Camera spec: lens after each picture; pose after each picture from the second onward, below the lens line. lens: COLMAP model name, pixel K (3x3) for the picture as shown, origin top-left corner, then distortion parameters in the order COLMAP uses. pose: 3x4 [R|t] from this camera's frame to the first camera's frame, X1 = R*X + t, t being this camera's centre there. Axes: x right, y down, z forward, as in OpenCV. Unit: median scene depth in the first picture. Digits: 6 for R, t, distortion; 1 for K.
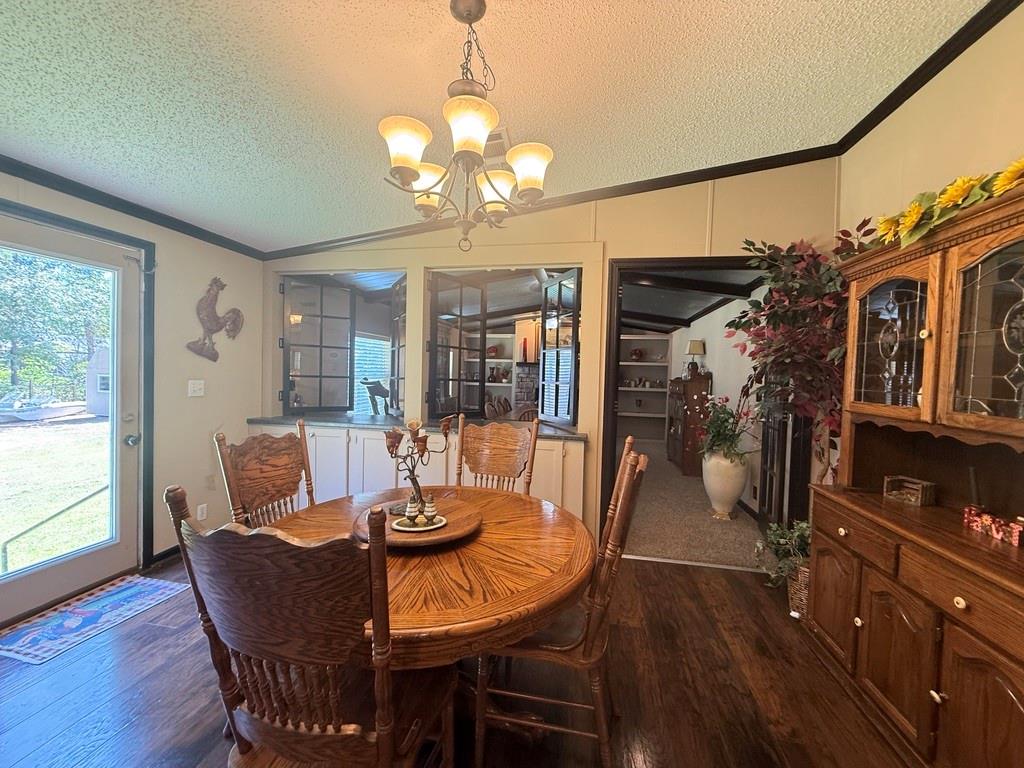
lens RADIAL K [[407.6, 0, 510.1], [0, 407.6, 382.9], [0, 0, 1]] dist [0.000839, 0.000046]
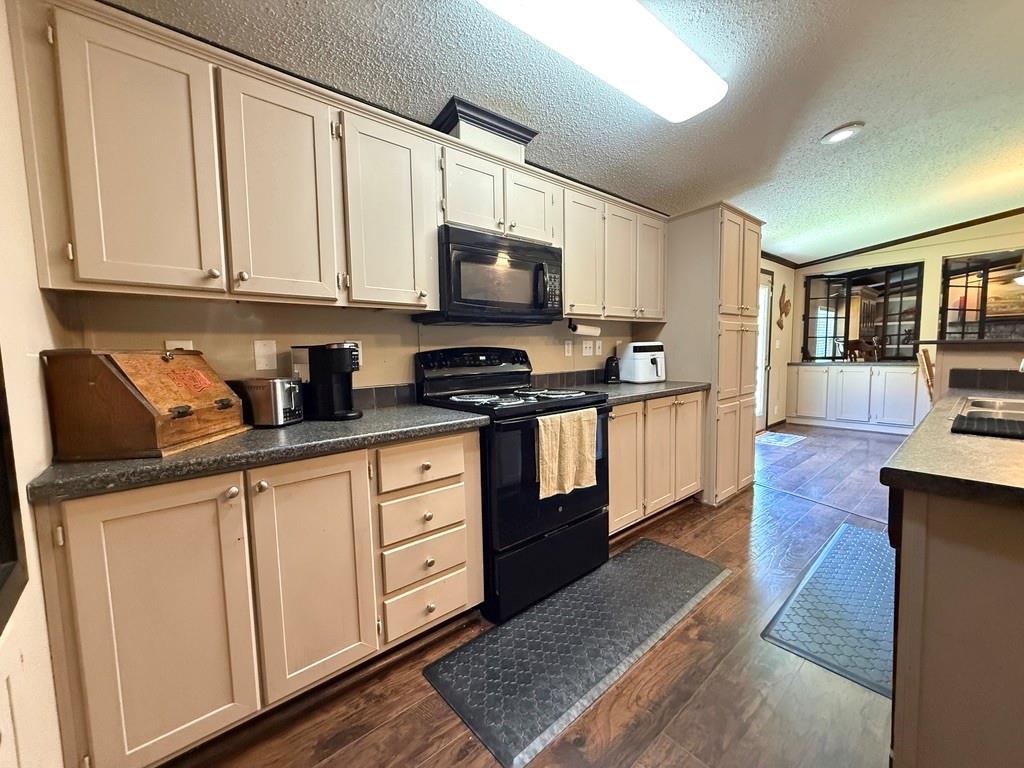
lens RADIAL K [[407.6, 0, 510.1], [0, 407.6, 382.9], [0, 0, 1]] dist [0.000839, 0.000046]
pose [[0.780114, 0.012607, -0.625510, -0.279466], [0.021736, 0.998647, 0.047235, 0.038395], [0.625259, -0.050445, 0.778785, -0.641001]]
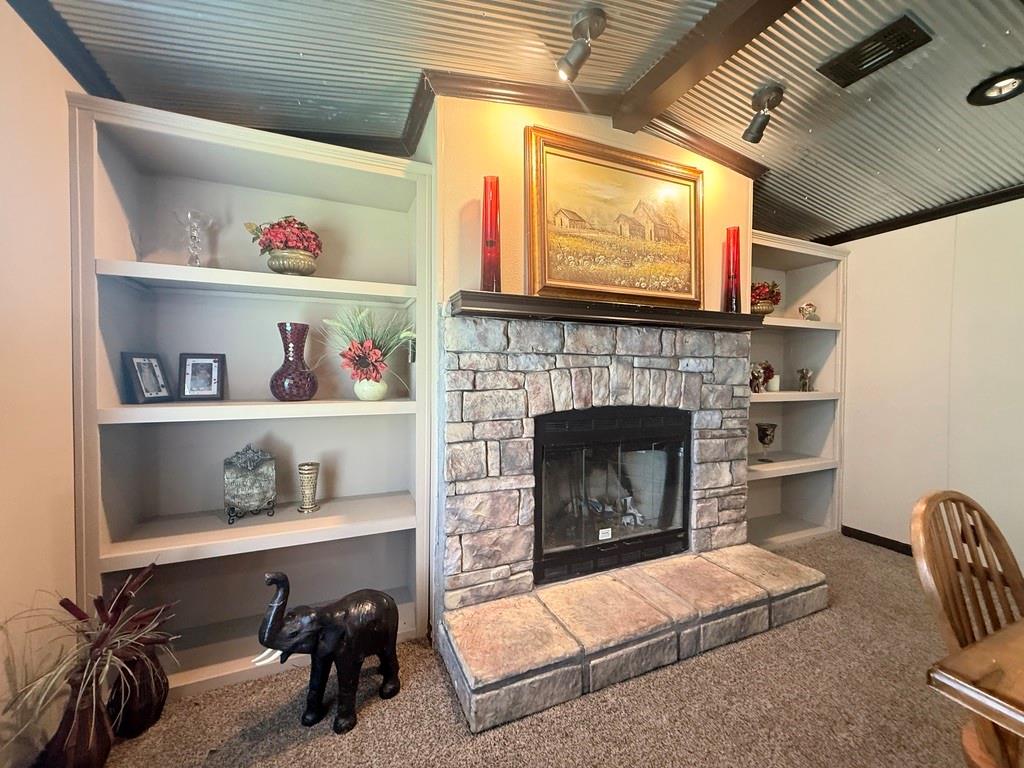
lens RADIAL K [[407.6, 0, 510.1], [0, 407.6, 382.9], [0, 0, 1]] dist [0.000839, 0.000046]
pose [[0.828942, -0.037559, 0.558072, -0.108119], [0.034773, 0.999273, 0.015601, -0.013722], [-0.558253, 0.006473, 0.829646, 1.198786]]
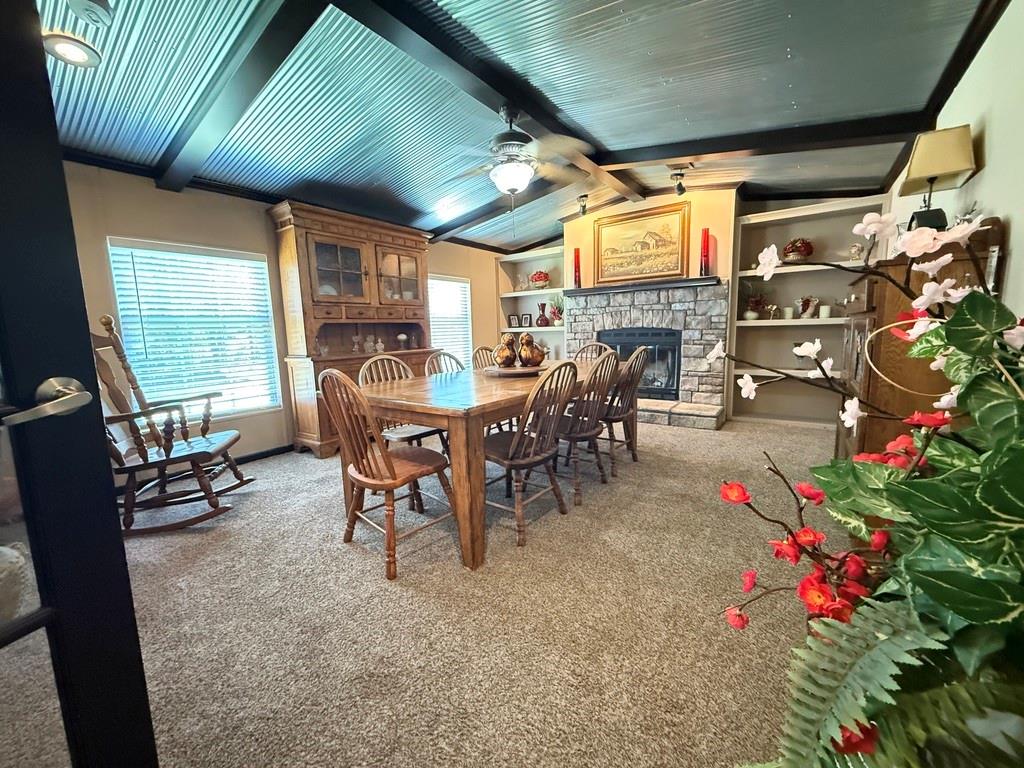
lens RADIAL K [[400.3, 0, 508.2], [0, 400.3, 384.1], [0, 0, 1]] dist [-0.006380, -0.000073]
pose [[0.901157, 0.003426, -0.433480, 0.296385], [0.044556, 0.993941, 0.100481, 0.037450], [0.431198, -0.109863, 0.895544, 0.585516]]
